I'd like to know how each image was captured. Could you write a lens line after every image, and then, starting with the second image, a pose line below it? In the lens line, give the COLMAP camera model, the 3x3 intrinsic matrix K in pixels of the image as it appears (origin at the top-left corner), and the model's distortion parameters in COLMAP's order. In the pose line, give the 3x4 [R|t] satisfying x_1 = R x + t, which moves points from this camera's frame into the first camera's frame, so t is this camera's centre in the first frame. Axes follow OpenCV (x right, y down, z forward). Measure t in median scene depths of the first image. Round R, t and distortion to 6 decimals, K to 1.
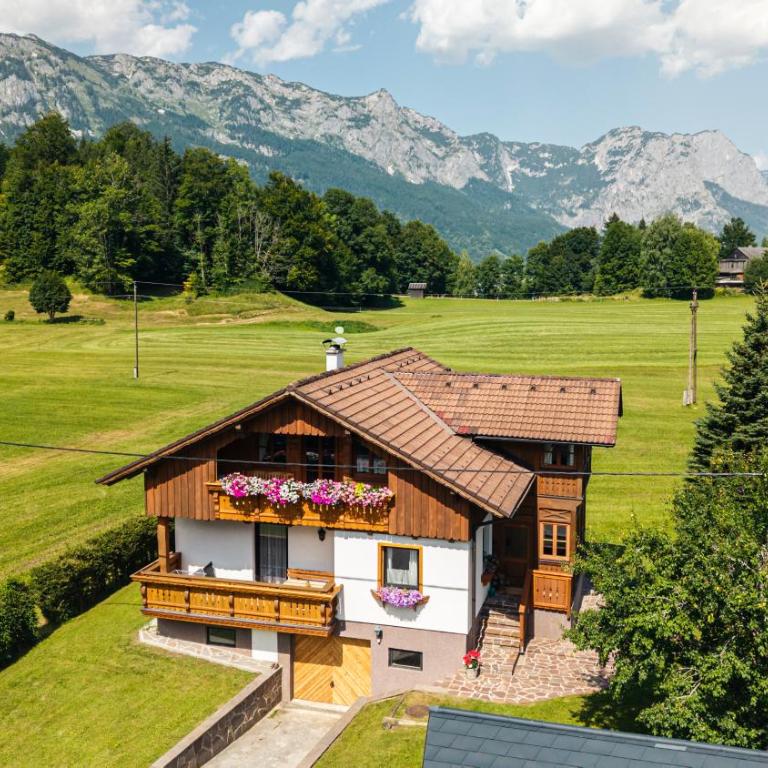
lens RADIAL K [[910.4, 0, 372.4], [0, 910.4, 382.8], [0, 0, 1]] dist [0.050448, 0.000000]
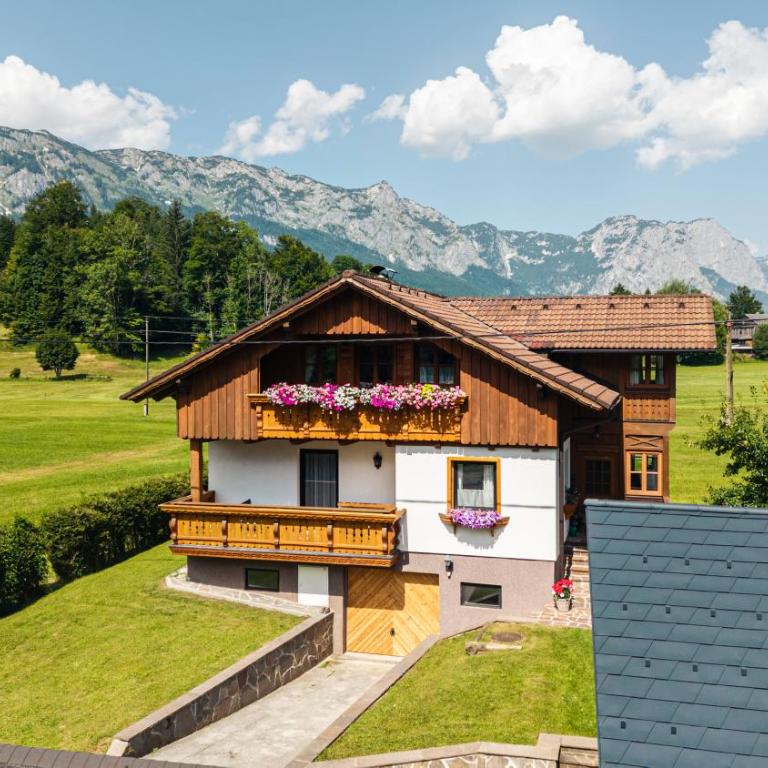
lens RADIAL K [[910.4, 0, 373.9], [0, 910.4, 381.7], [0, 0, 1]] dist [0.050448, 0.000000]
pose [[0.999996, -0.002842, -0.000112, -0.060952], [0.002819, 0.995569, -0.093994, 0.178330], [0.000379, 0.093993, 0.995573, 0.130025]]
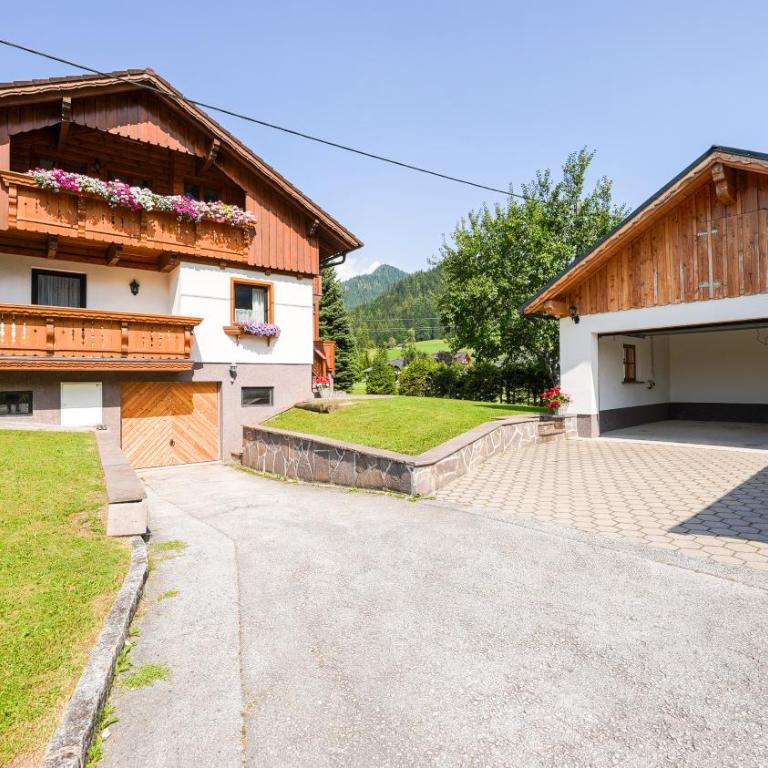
lens RADIAL K [[475.6, 0, 386.3], [0, 475.6, 379.8], [0, 0, 1]] dist [-0.019412, -0.001006]
pose [[0.570506, 0.001203, 0.821292, -0.306064], [0.112138, 0.990520, -0.079347, 0.331798], [-0.813602, 0.137366, 0.564963, 0.566999]]
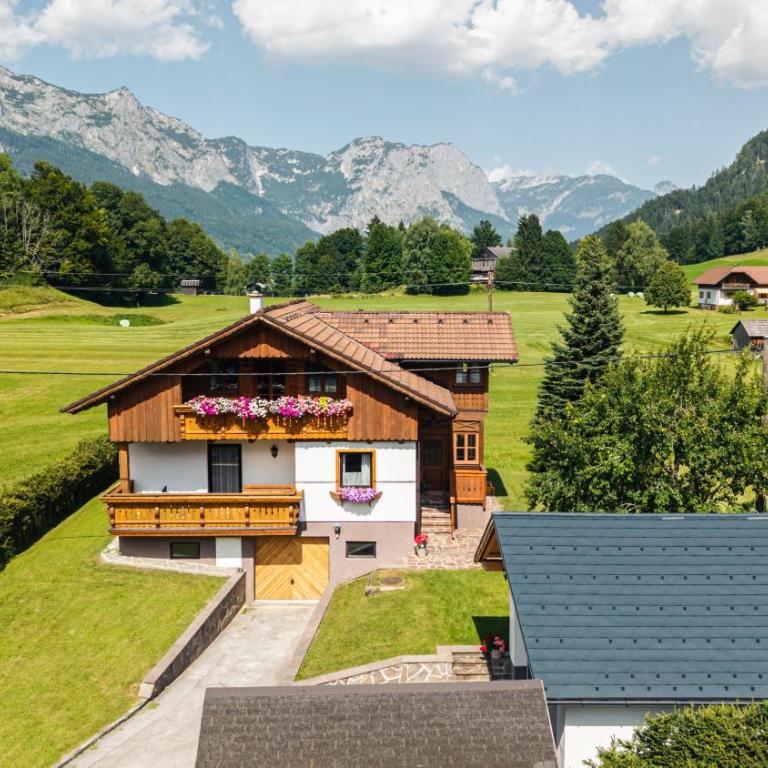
lens RADIAL K [[910.4, 0, 381.0], [0, 910.4, 380.7], [0, 0, 1]] dist [0.050448, 0.000000]
pose [[0.962071, -0.033649, 0.270715, -0.235883], [0.035473, 0.999369, -0.001848, 0.089527], [-0.270482, 0.011381, 0.962658, -0.110132]]
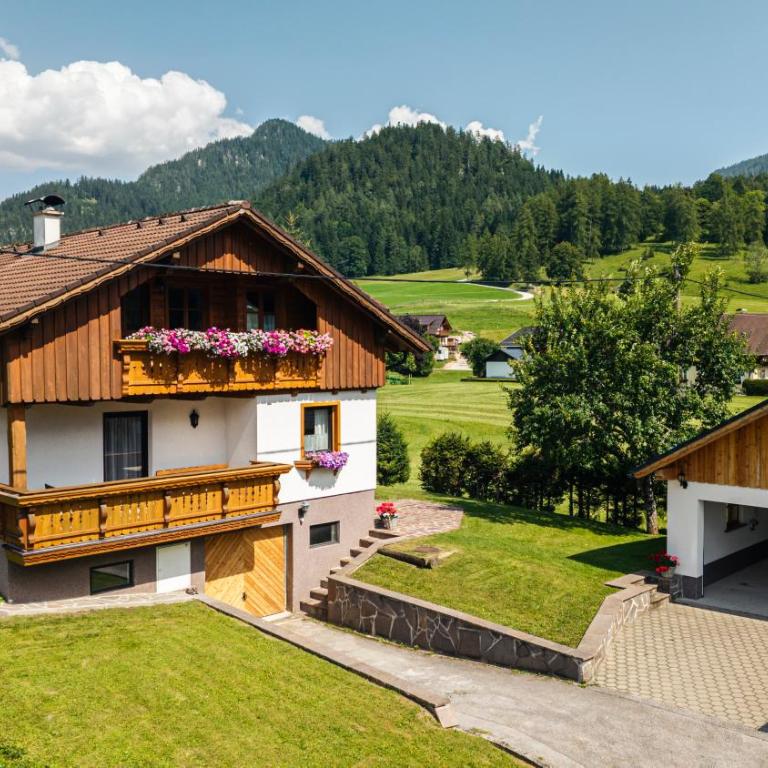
lens RADIAL K [[910.4, 0, 385.3], [0, 910.4, 393.8], [0, 0, 1]] dist [0.050448, 0.000000]
pose [[0.469401, -0.040325, 0.882064, -0.688735], [0.109201, 0.993939, -0.012673, 0.178486], [-0.876207, 0.102271, 0.470959, 0.503259]]
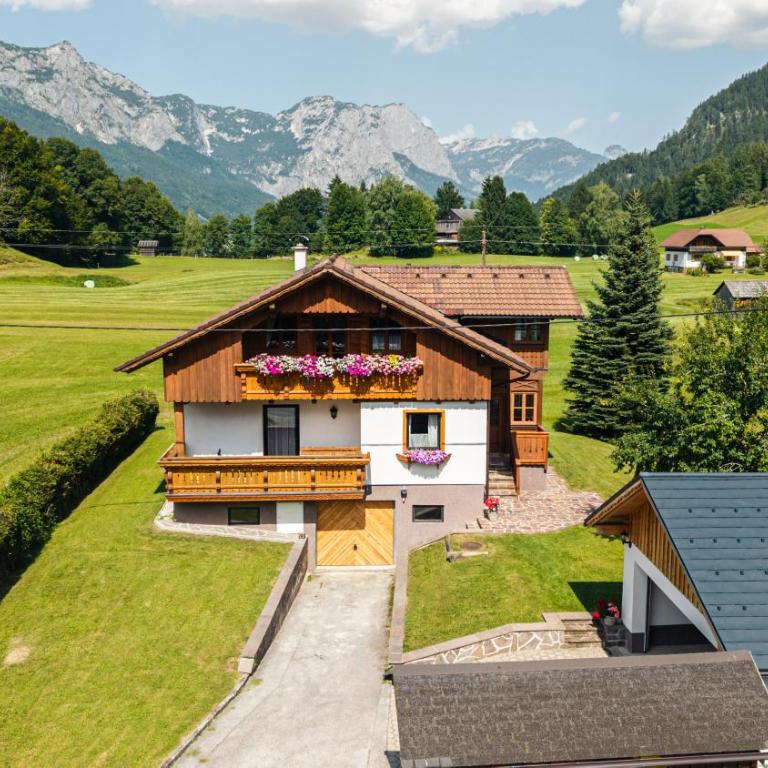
lens RADIAL K [[910.4, 0, 380.0], [0, 910.4, 382.6], [0, 0, 1]] dist [0.050448, 0.000000]
pose [[0.946748, -0.048812, 0.318253, -0.351297], [0.037379, 0.998421, 0.041937, 0.092369], [-0.319798, -0.027808, 0.947078, -0.019595]]
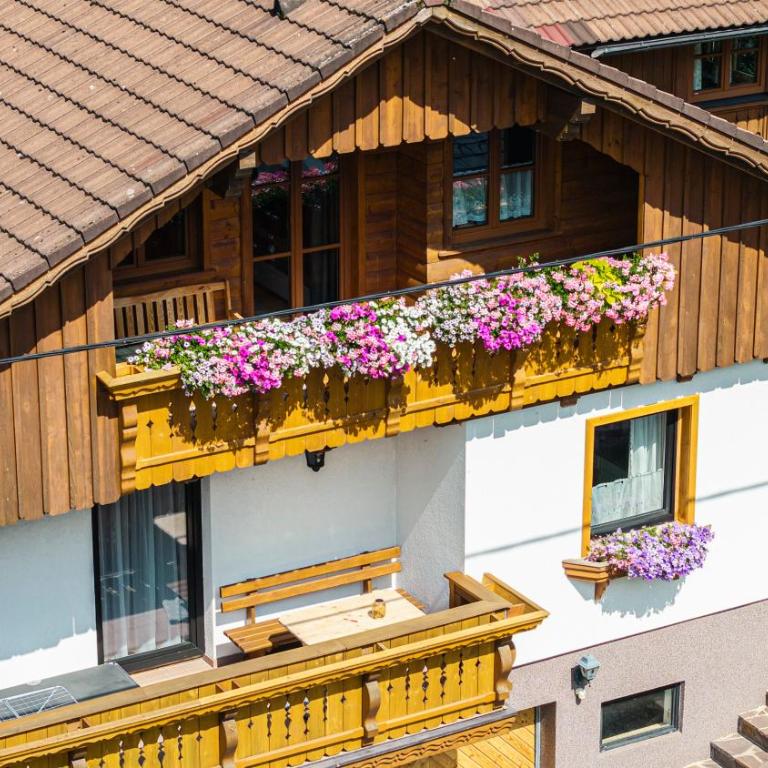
lens RADIAL K [[2806.1, 0, 379.8], [0, 2806.1, 390.6], [0, 0, 1]] dist [0.060558, 0.000000]
pose [[0.677772, -0.258314, 0.688403, -0.711995], [0.088366, 0.958087, 0.272509, -0.113405], [-0.729943, -0.123868, 0.672190, 0.359693]]
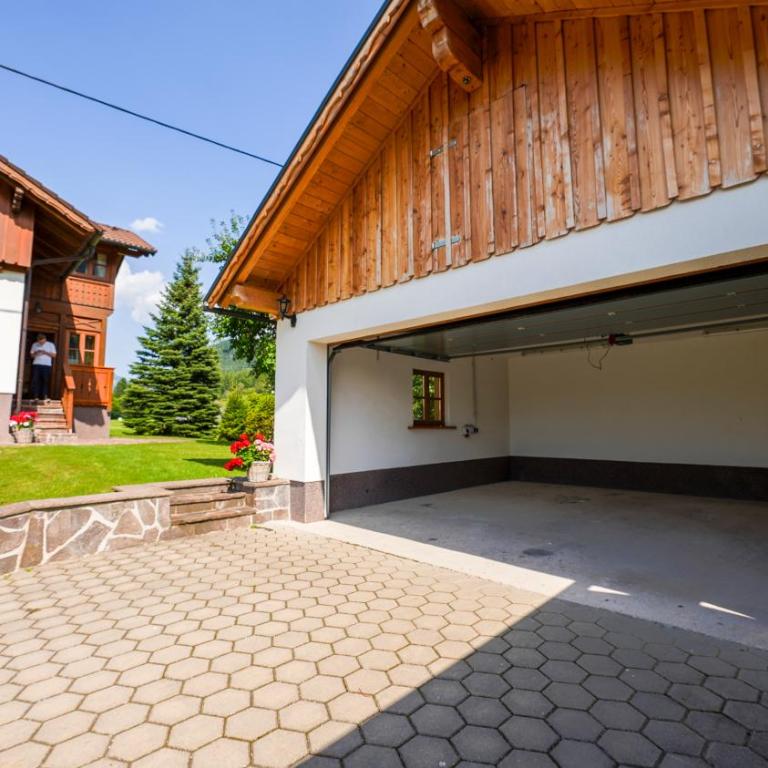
lens RADIAL K [[475.6, 0, 380.1], [0, 475.6, 378.6], [0, 0, 1]] dist [-0.019412, -0.001006]
pose [[0.504875, 0.088610, 0.858632, -0.078624], [0.102652, 0.981495, -0.161648, 0.339680], [-0.857067, 0.169752, 0.486436, 0.508315]]
